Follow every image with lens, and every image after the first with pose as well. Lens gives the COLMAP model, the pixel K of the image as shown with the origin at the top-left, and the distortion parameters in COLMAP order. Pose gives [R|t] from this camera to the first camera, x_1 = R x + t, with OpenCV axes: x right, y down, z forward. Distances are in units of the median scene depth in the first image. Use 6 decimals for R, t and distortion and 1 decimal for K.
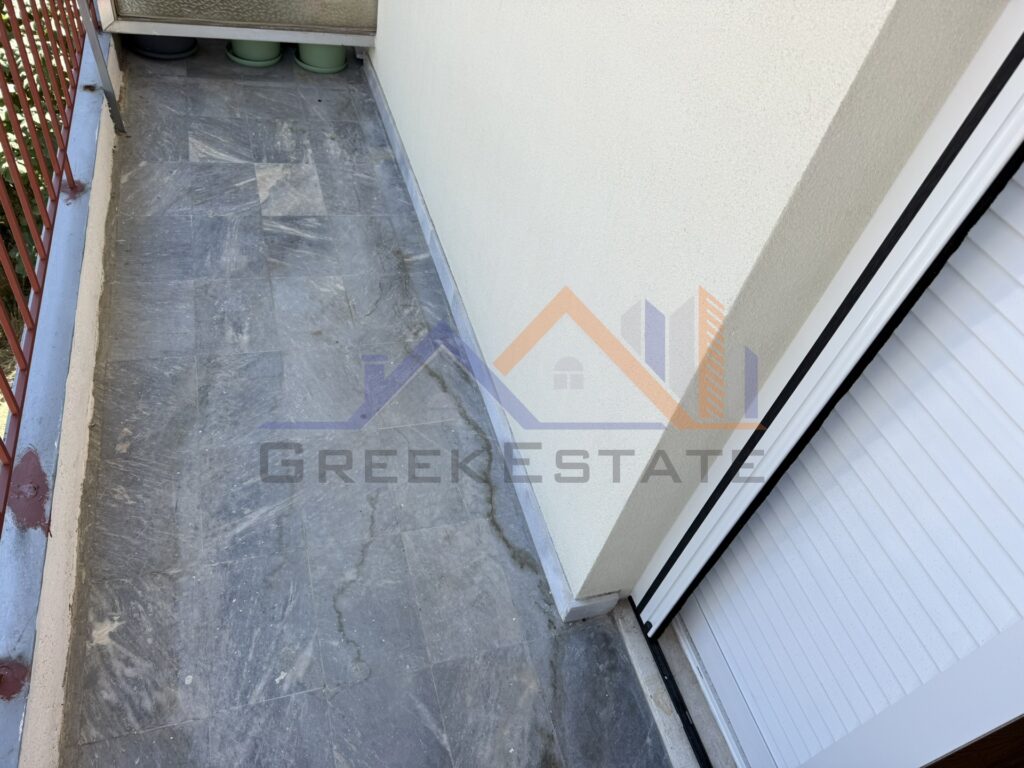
lens RADIAL K [[730.1, 0, 512.1], [0, 730.1, 384.0], [0, 0, 1]] dist [0.002557, -0.004423]
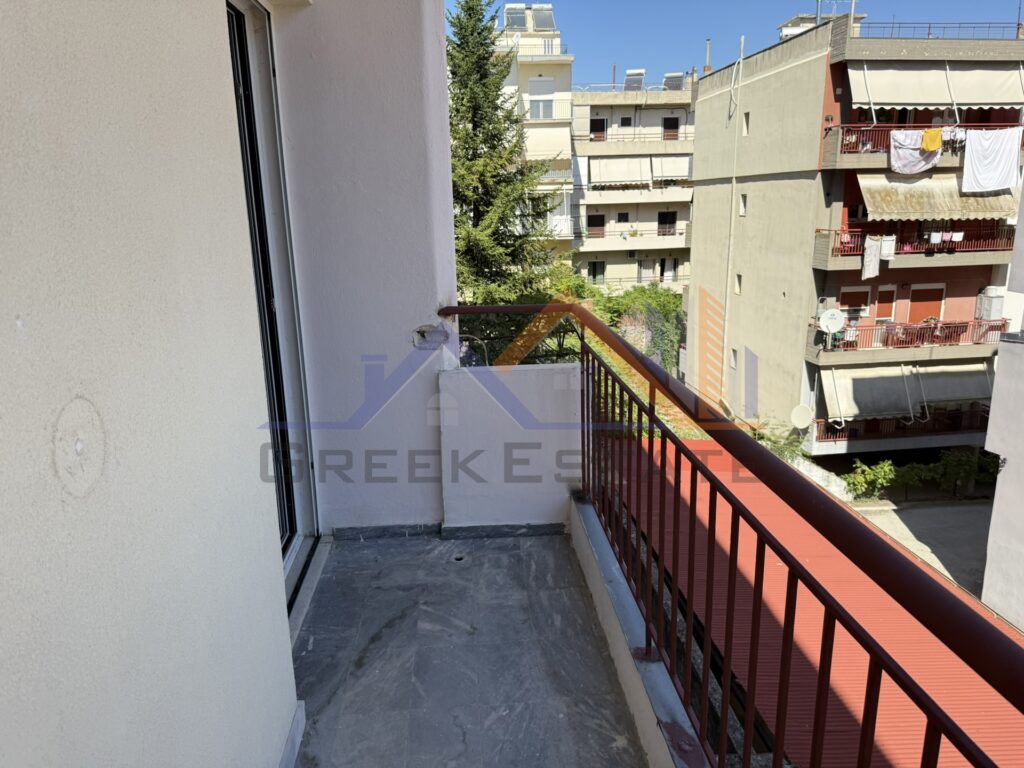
lens RADIAL K [[730.1, 0, 512.6], [0, 730.1, 383.1], [0, 0, 1]] dist [0.002557, -0.004423]
pose [[-0.962665, -0.217480, 0.161176, -0.430263], [0.041610, 0.469453, 0.881976, -1.294100], [-0.267477, 0.855755, -0.442877, 1.088506]]
